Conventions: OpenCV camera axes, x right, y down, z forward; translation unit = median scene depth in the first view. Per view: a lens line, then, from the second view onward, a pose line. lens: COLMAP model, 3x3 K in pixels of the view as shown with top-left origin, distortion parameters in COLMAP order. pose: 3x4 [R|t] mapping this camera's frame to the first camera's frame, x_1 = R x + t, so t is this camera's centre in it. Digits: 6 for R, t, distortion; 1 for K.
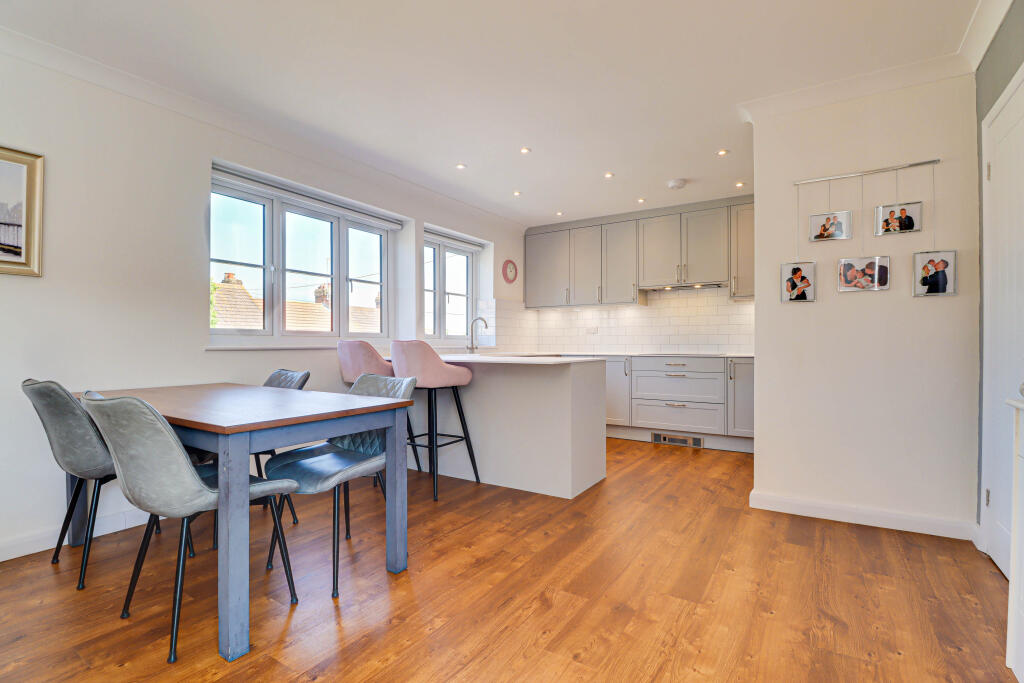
lens RADIAL K [[472.8, 0, 509.2], [0, 472.8, 343.0], [0, 0, 1]] dist [-0.014793, -0.002690]
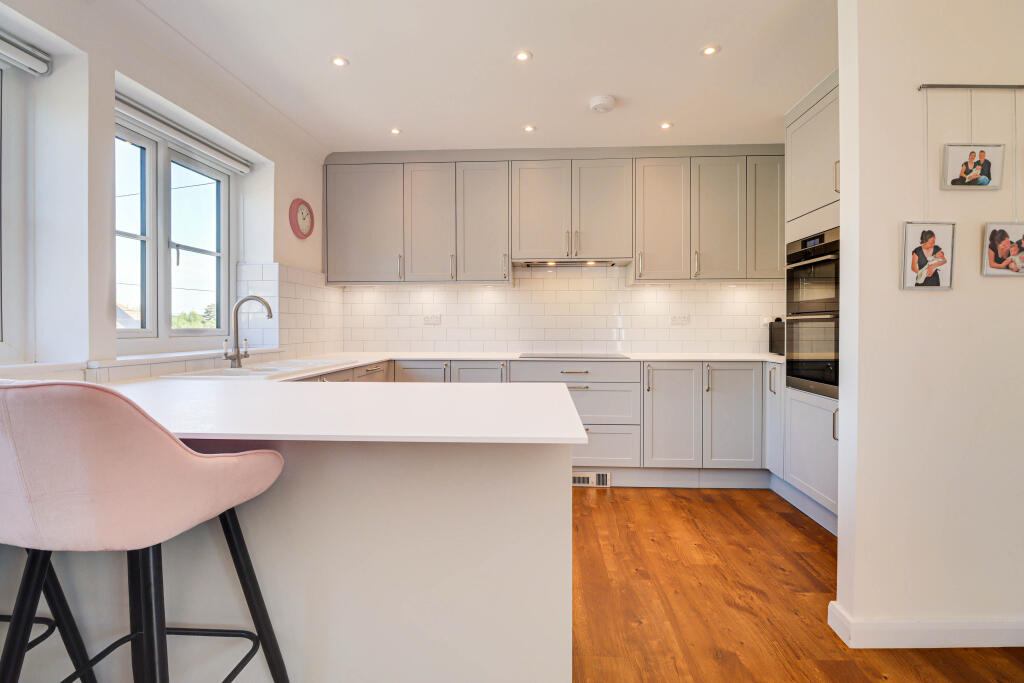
lens RADIAL K [[472.8, 0, 513.4], [0, 472.8, 329.2], [0, 0, 1]] dist [-0.014793, -0.002690]
pose [[0.868972, -0.003619, 0.494849, -0.073555], [-0.001431, 0.999951, 0.009826, -0.025274], [-0.494860, -0.009246, 0.868924, 0.443146]]
